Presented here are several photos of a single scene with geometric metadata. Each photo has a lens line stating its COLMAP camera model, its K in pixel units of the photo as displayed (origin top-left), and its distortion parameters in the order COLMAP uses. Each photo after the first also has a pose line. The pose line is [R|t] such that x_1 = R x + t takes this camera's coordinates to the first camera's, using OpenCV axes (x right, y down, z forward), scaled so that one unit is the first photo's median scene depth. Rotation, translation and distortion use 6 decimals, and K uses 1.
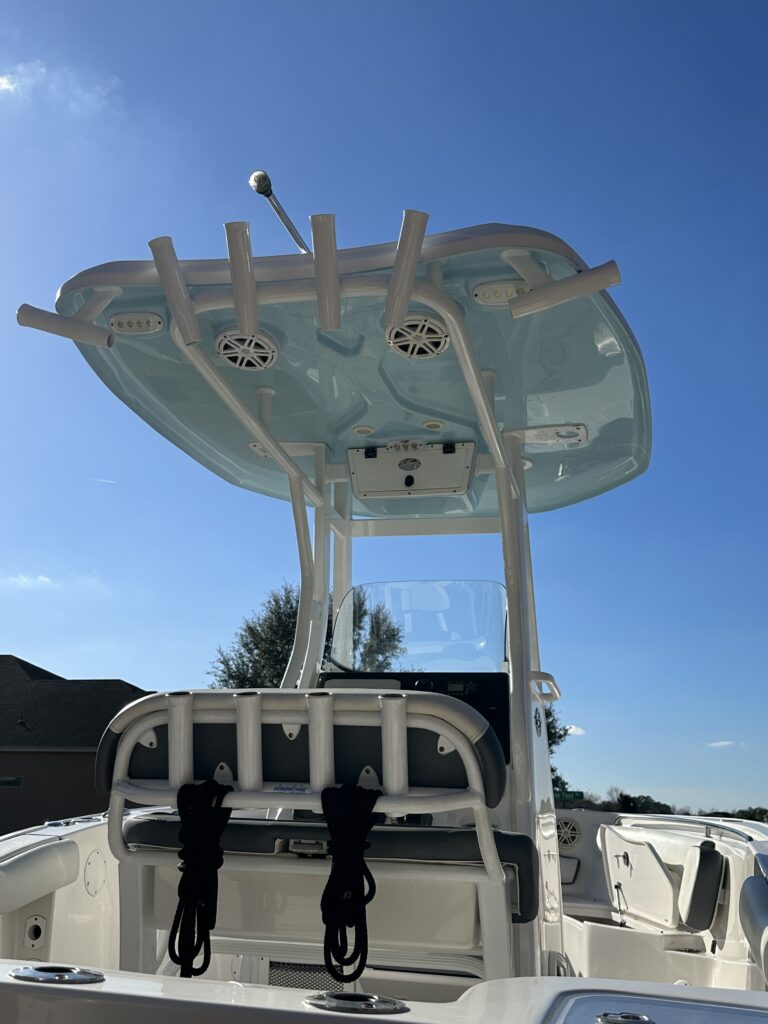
lens RADIAL K [[1041.0, 0, 384.0], [0, 1041.0, 512.0], [0, 0, 1]] dist [0.131670, 0.001682]
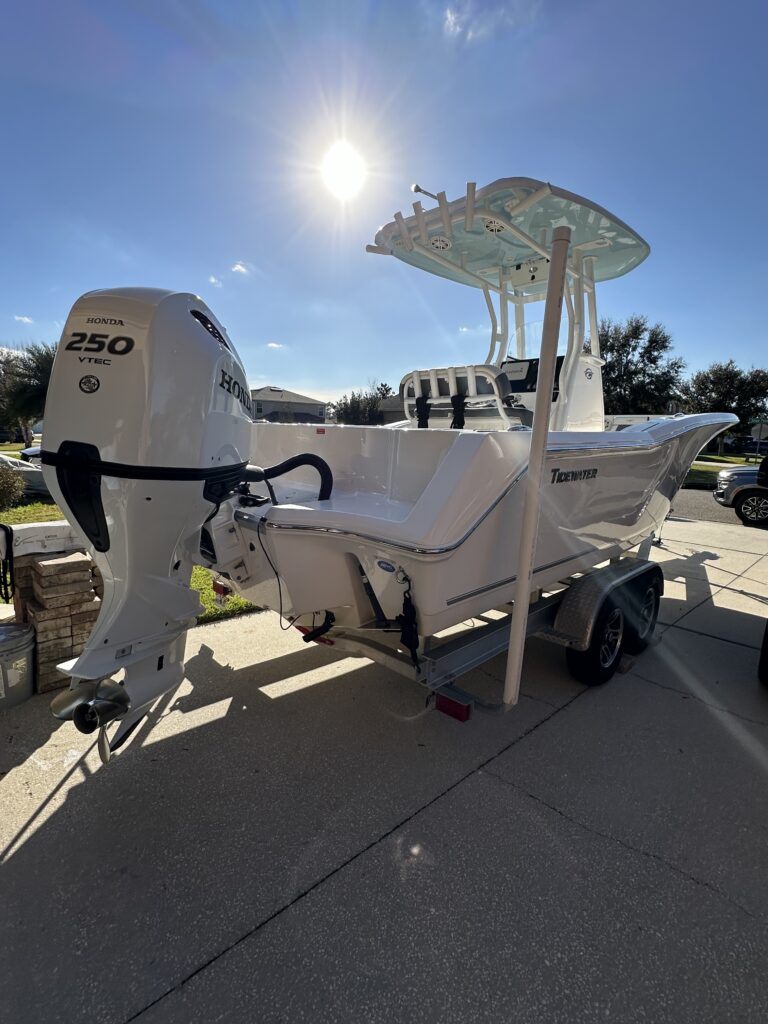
lens RADIAL K [[481.7, 0, 384.0], [0, 481.7, 512.0], [0, 0, 1]] dist [-0.000038, -0.000024]
pose [[0.859512, 0.069616, -0.506352, 0.515848], [0.148646, 0.913812, 0.377957, -0.010291], [0.489023, -0.400126, 0.775085, -0.406872]]
